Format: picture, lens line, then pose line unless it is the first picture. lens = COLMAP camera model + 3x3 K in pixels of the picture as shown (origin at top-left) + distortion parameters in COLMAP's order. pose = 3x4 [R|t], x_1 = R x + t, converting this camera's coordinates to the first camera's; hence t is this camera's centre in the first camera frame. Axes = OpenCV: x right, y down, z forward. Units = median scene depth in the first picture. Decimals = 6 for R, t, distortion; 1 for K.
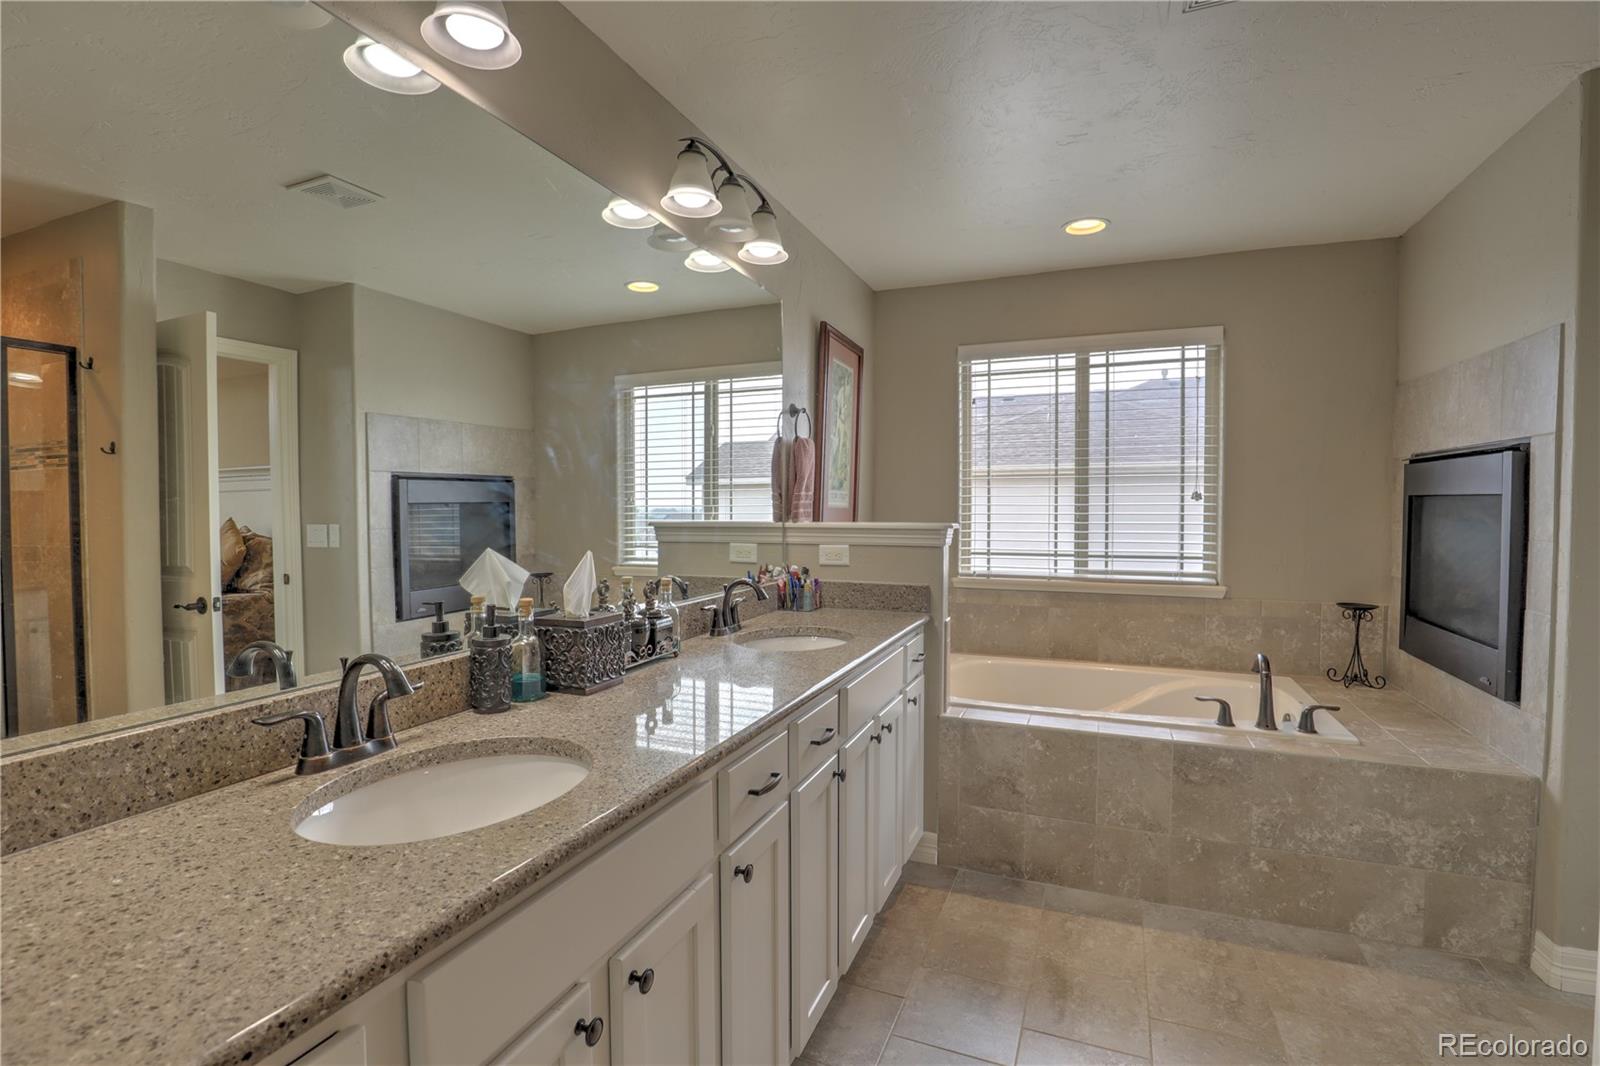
lens RADIAL K [[731.4, 0, 798.2], [0, 731.4, 527.4], [0, 0, 1]] dist [-0.039561, 0.007019]
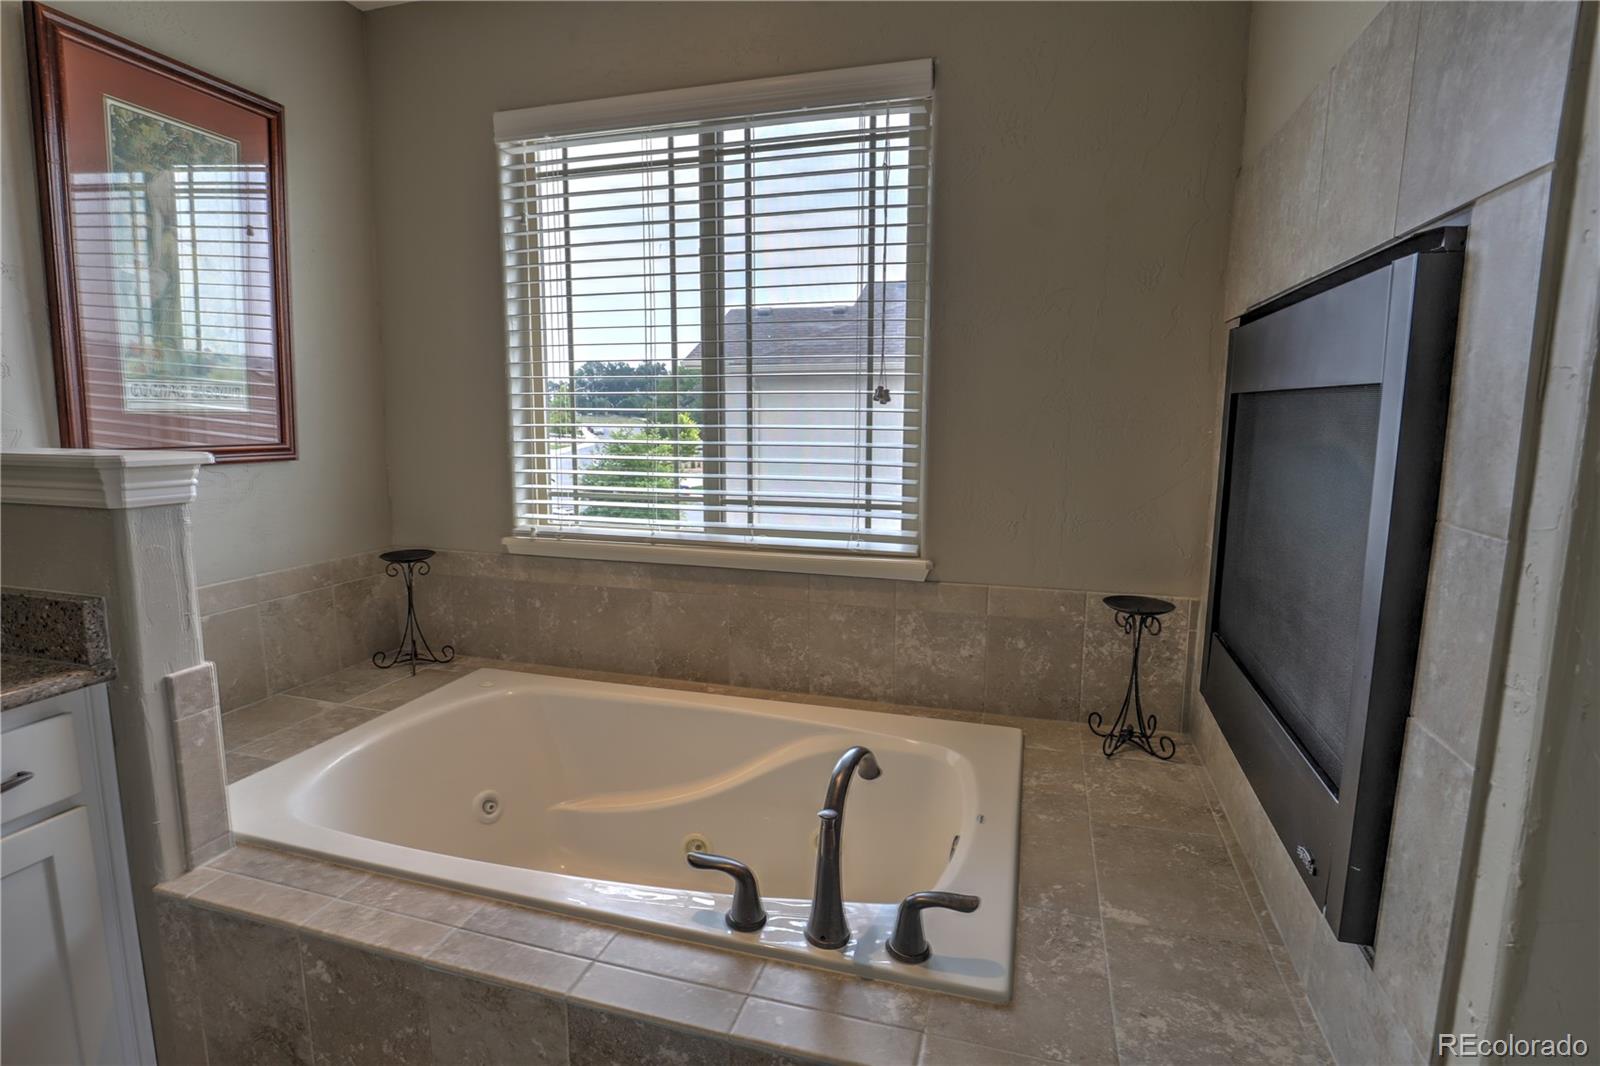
lens RADIAL K [[787.0, 0, 805.5], [0, 787.0, 530.7], [0, 0, 1]] dist [-0.026505, 0.001035]
pose [[0.994779, -0.009519, 0.101611, 0.436450], [-0.002646, 0.992901, 0.118918, -0.012305], [-0.102021, -0.118566, 0.987691, 0.417159]]
